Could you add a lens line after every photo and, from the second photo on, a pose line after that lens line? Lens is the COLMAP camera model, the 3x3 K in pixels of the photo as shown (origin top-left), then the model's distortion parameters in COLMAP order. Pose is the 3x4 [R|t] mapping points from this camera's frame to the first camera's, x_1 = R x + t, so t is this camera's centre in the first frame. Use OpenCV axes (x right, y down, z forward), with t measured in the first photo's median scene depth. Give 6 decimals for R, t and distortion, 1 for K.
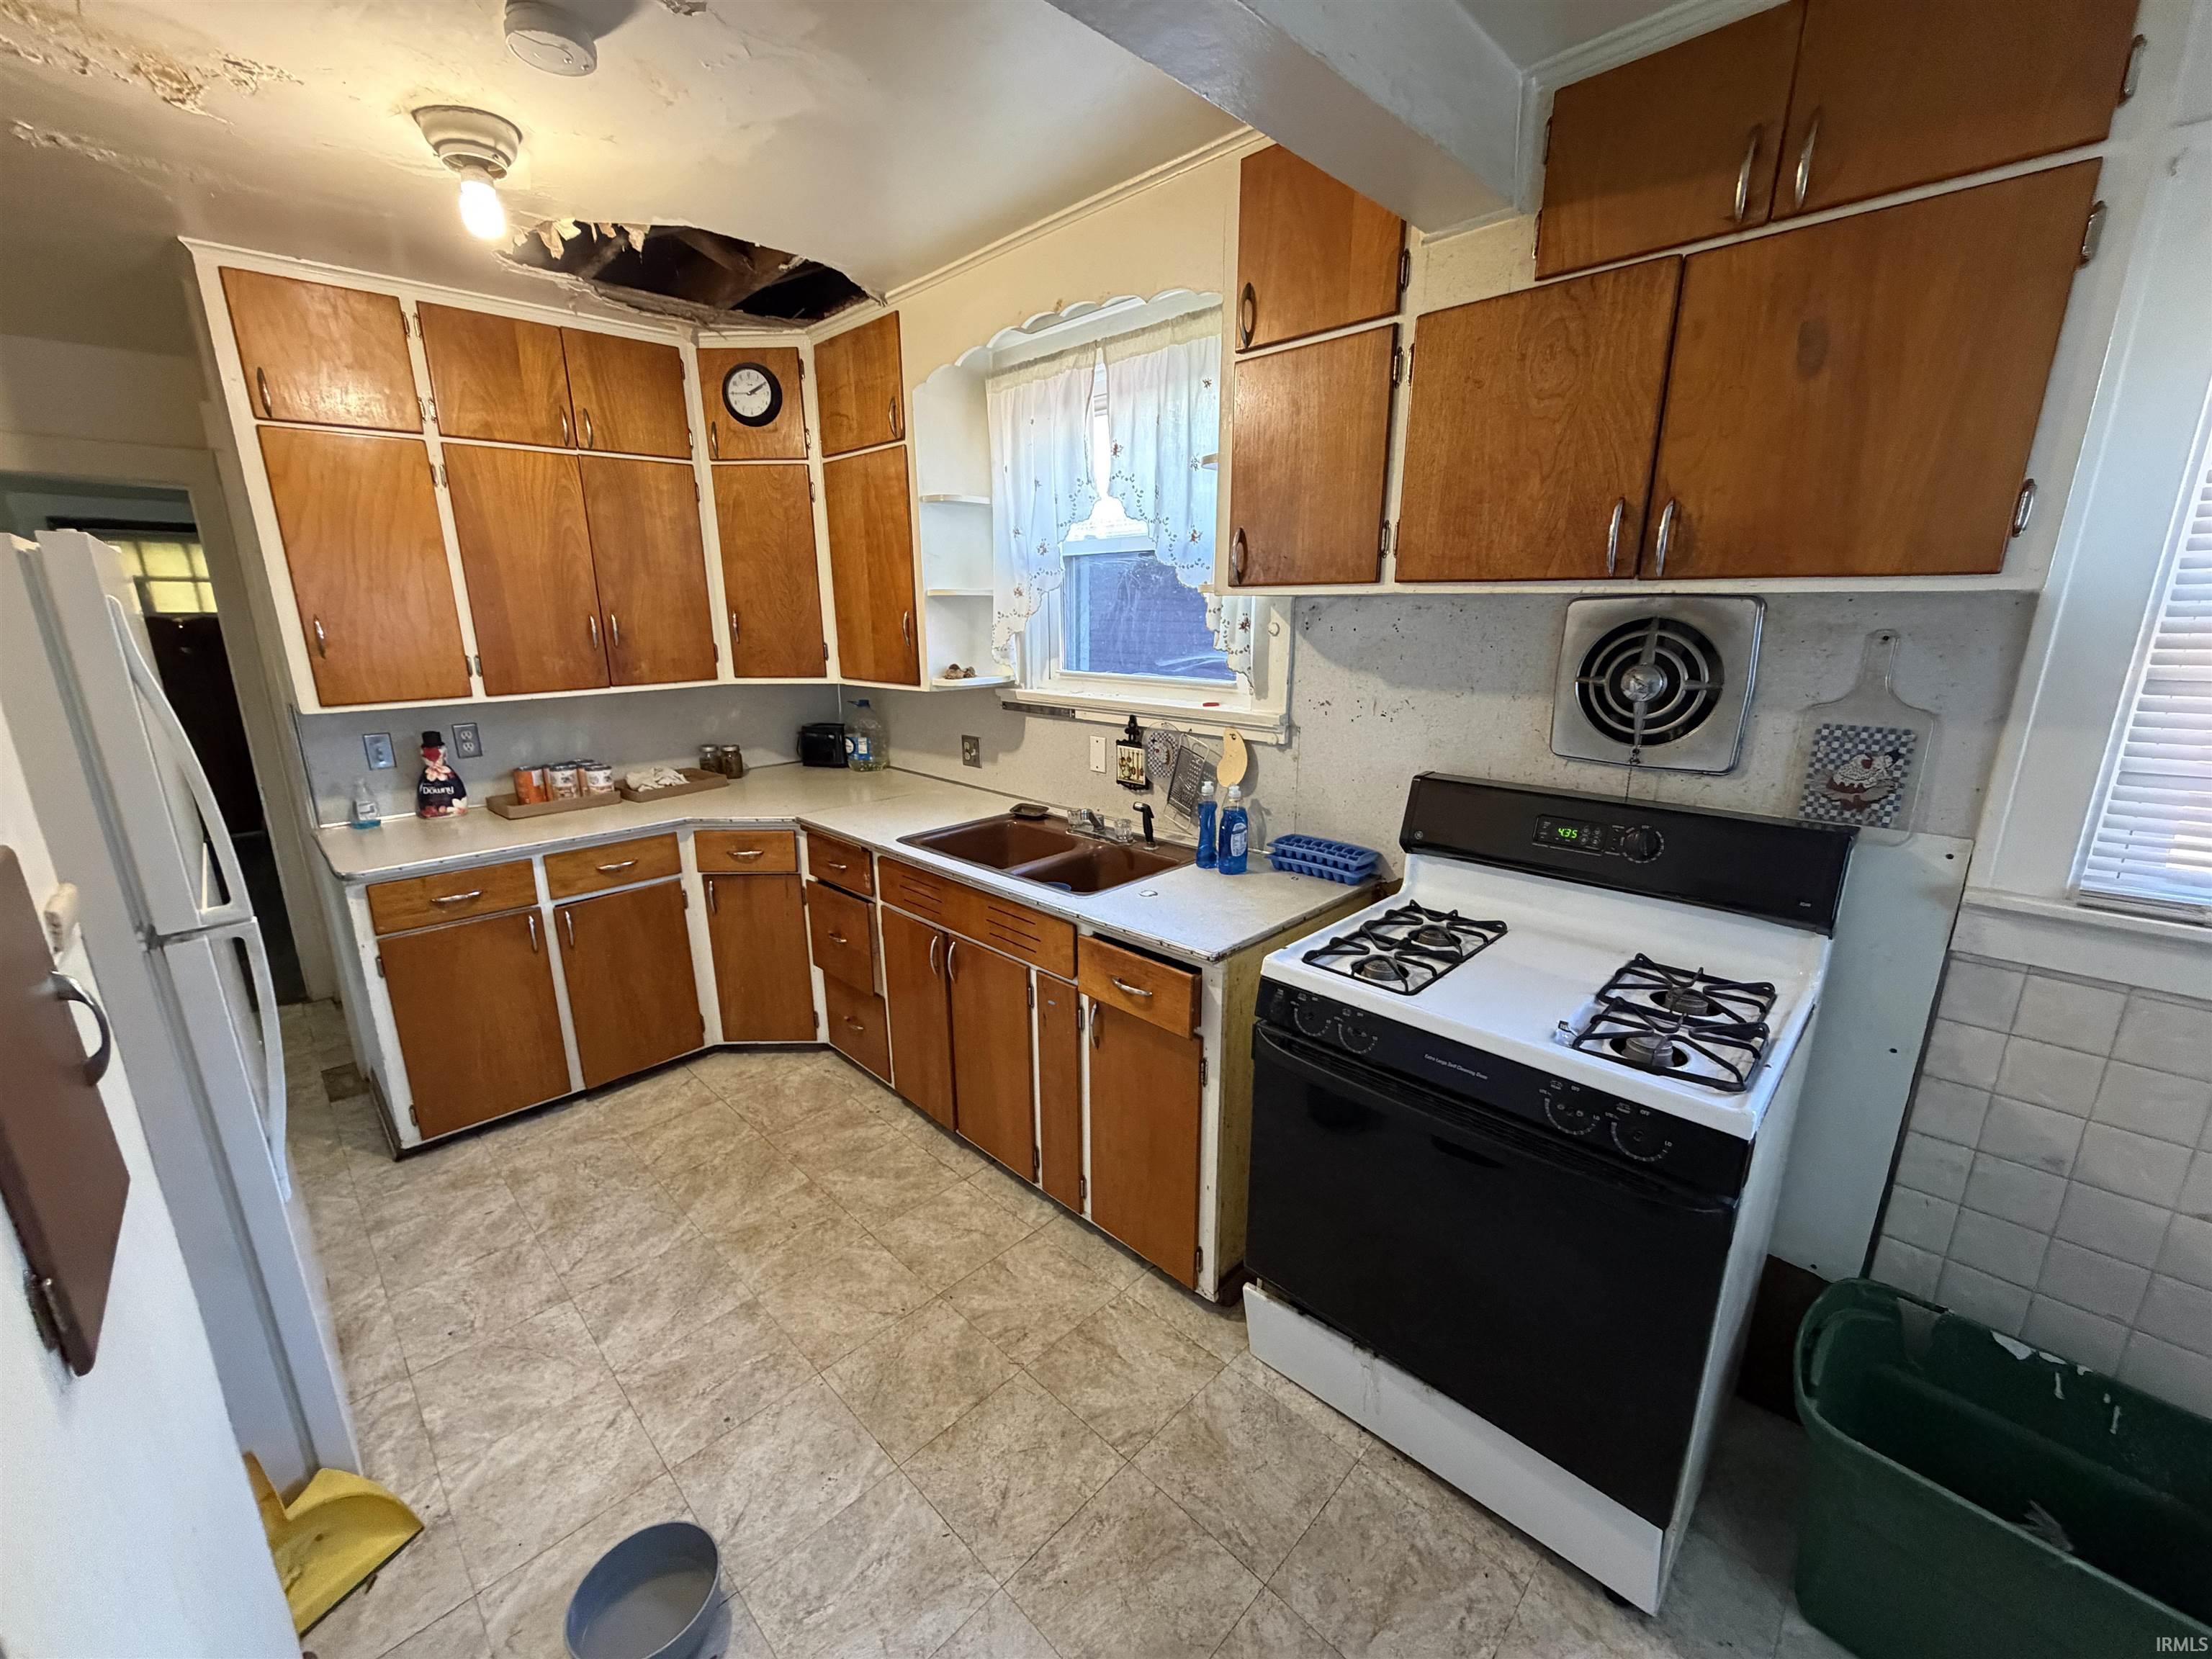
lens RADIAL K [[878.9, 0, 1098.4], [0, 878.9, 829.9], [0, 0, 1]] dist [-0.000144, -0.000735]
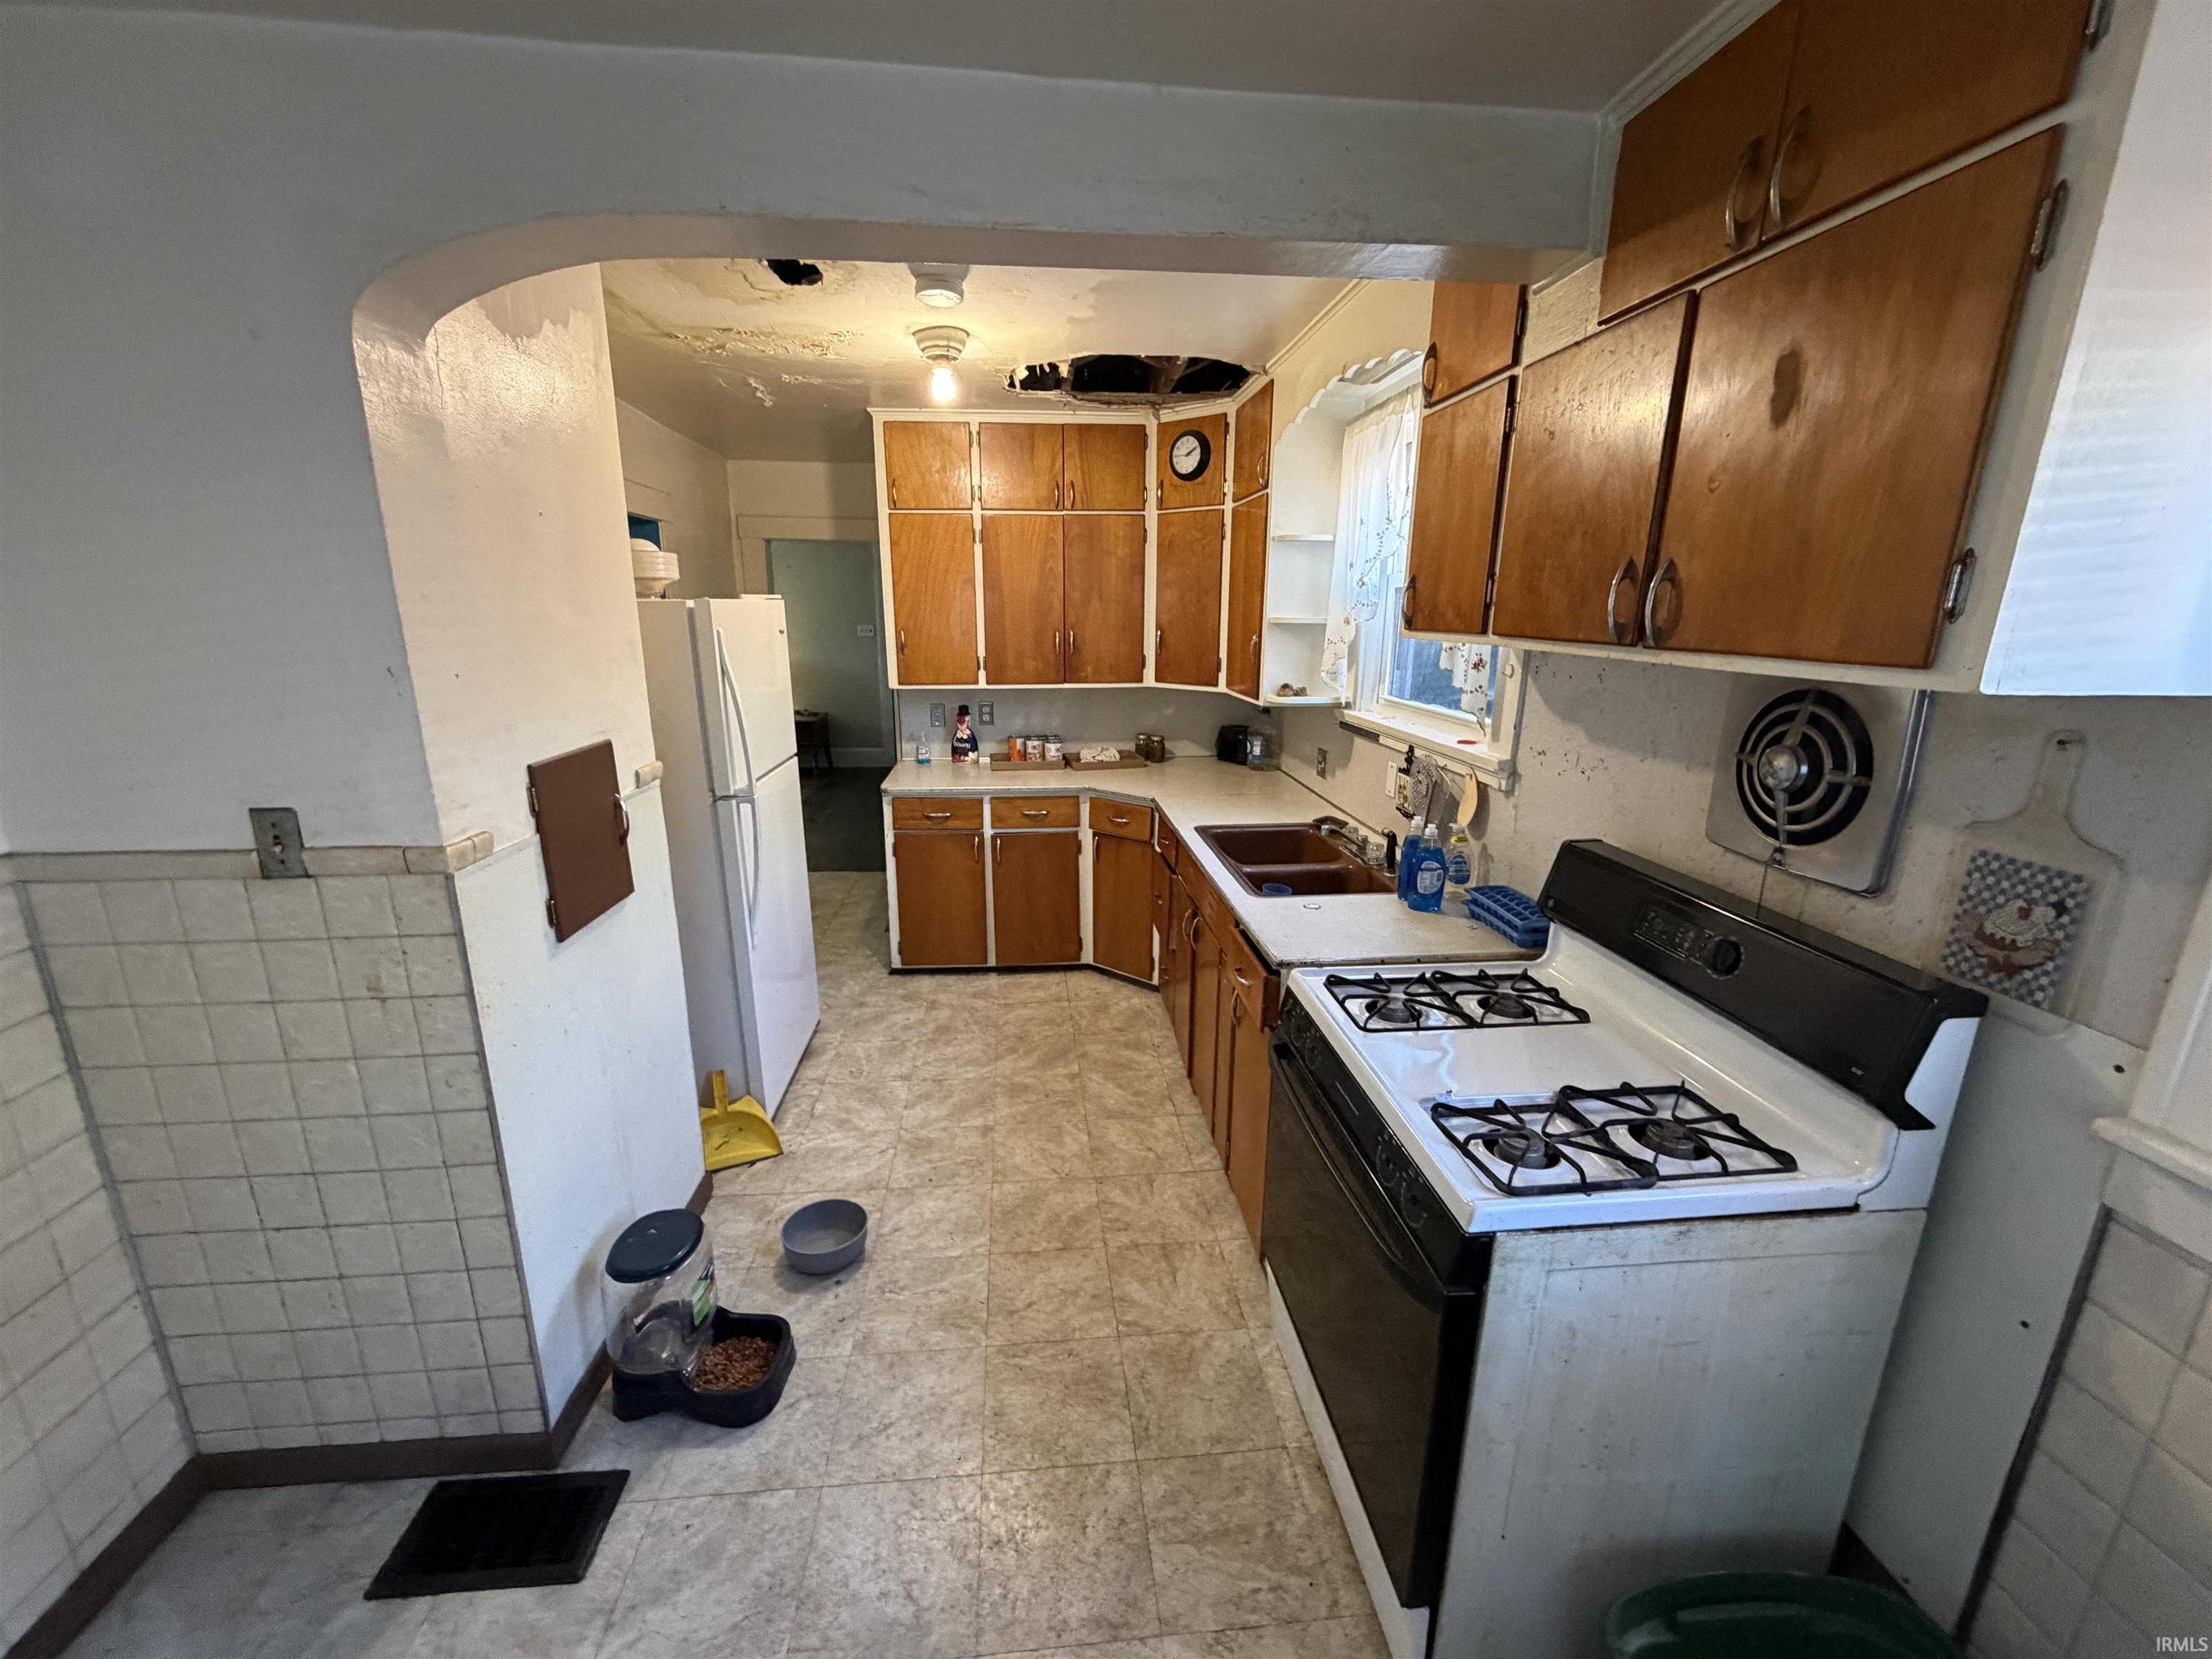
lens RADIAL K [[878.9, 0, 1098.4], [0, 878.9, 829.9], [0, 0, 1]] dist [-0.000144, -0.000735]
pose [[0.768693, 0.168110, -0.617131, 0.474593], [-0.168242, 0.984009, 0.058488, -0.037396], [0.617095, 0.058868, 0.784684, -0.023123]]
